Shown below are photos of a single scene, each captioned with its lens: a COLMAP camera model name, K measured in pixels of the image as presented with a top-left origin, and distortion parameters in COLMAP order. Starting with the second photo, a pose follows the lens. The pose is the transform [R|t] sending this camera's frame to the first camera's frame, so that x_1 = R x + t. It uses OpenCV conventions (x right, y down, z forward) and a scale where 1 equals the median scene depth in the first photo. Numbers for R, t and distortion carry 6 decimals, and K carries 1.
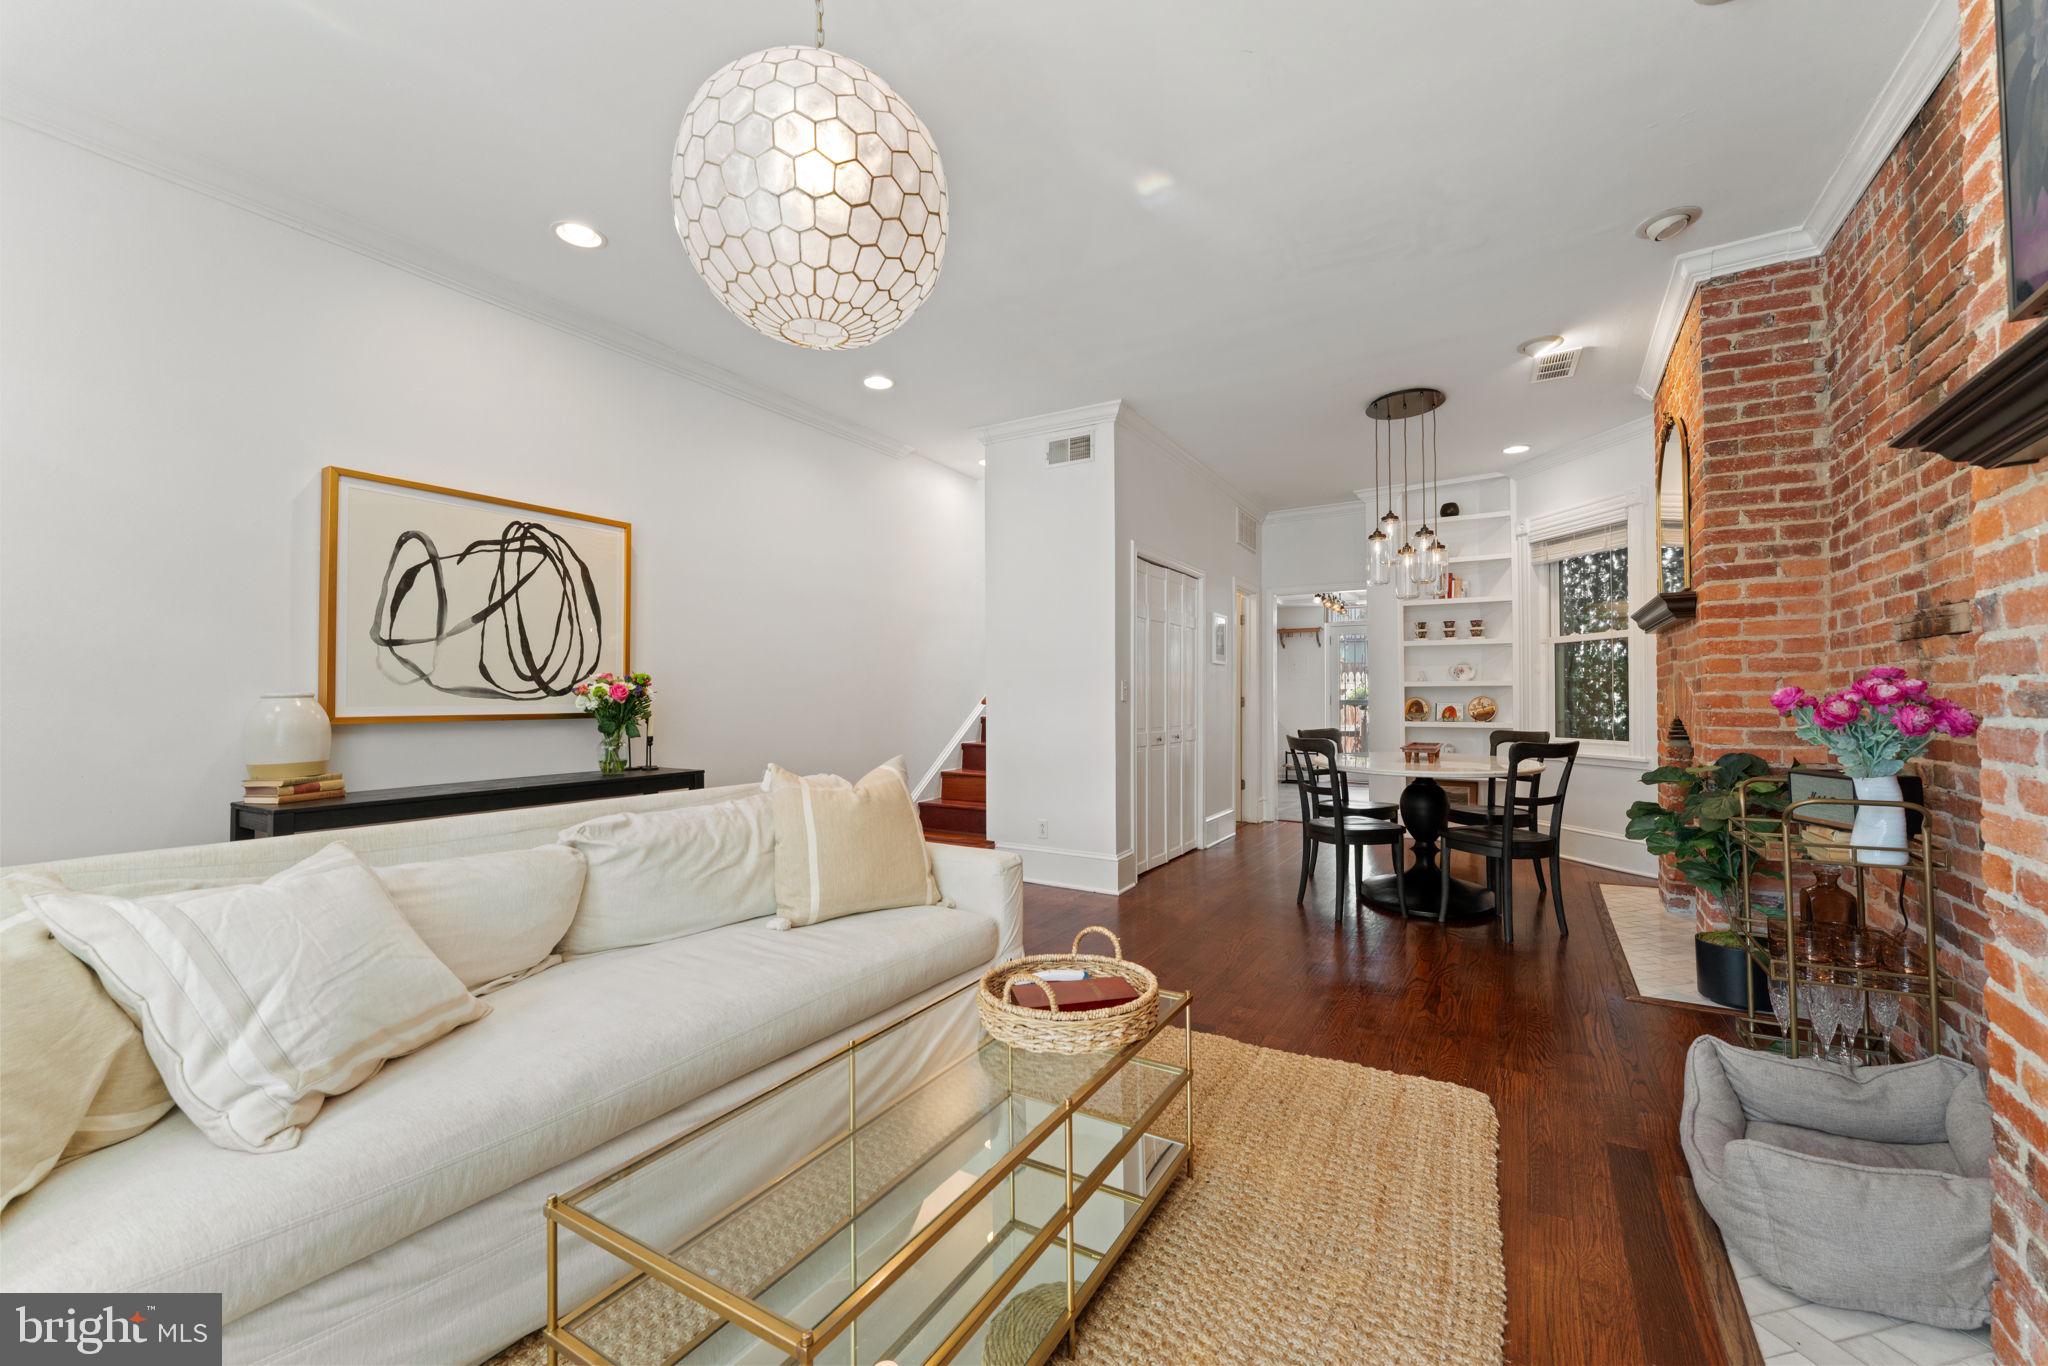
lens RADIAL K [[817.4, 0, 1032.1], [0, 817.4, 681.1], [0, 0, 1]] dist [-0.002181, -0.000263]
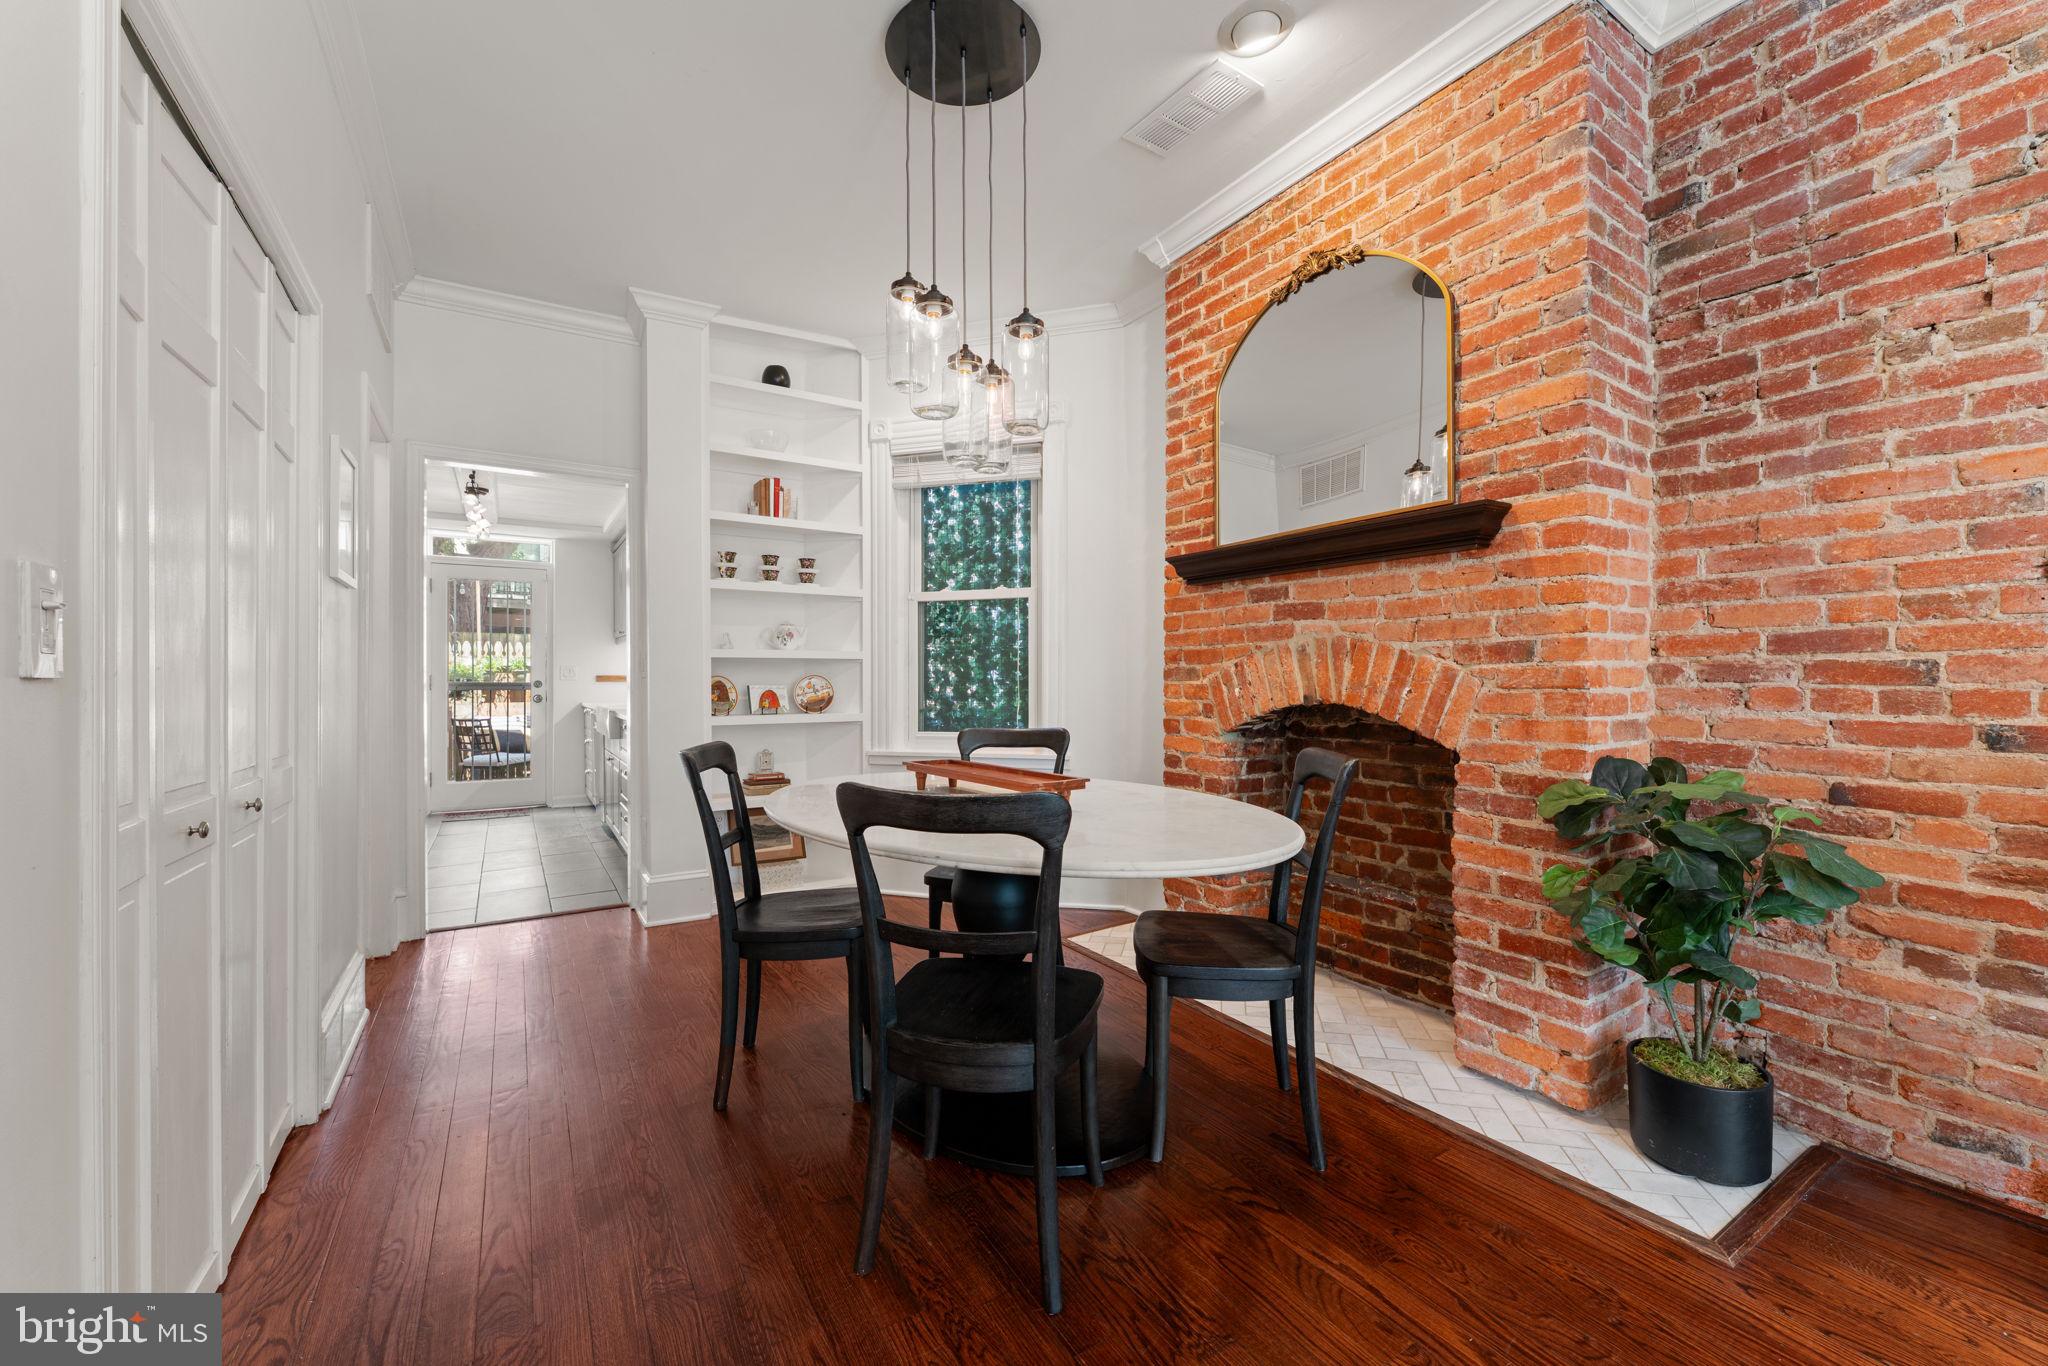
lens RADIAL K [[817.4, 0, 1028.5], [0, 817.4, 678.1], [0, 0, 1]] dist [-0.002181, -0.000263]
pose [[0.432258, -0.002959, 0.901745, 0.032311], [-0.020383, 0.999707, 0.013051, 0.009803], [-0.901520, -0.024022, 0.432071, 0.580834]]
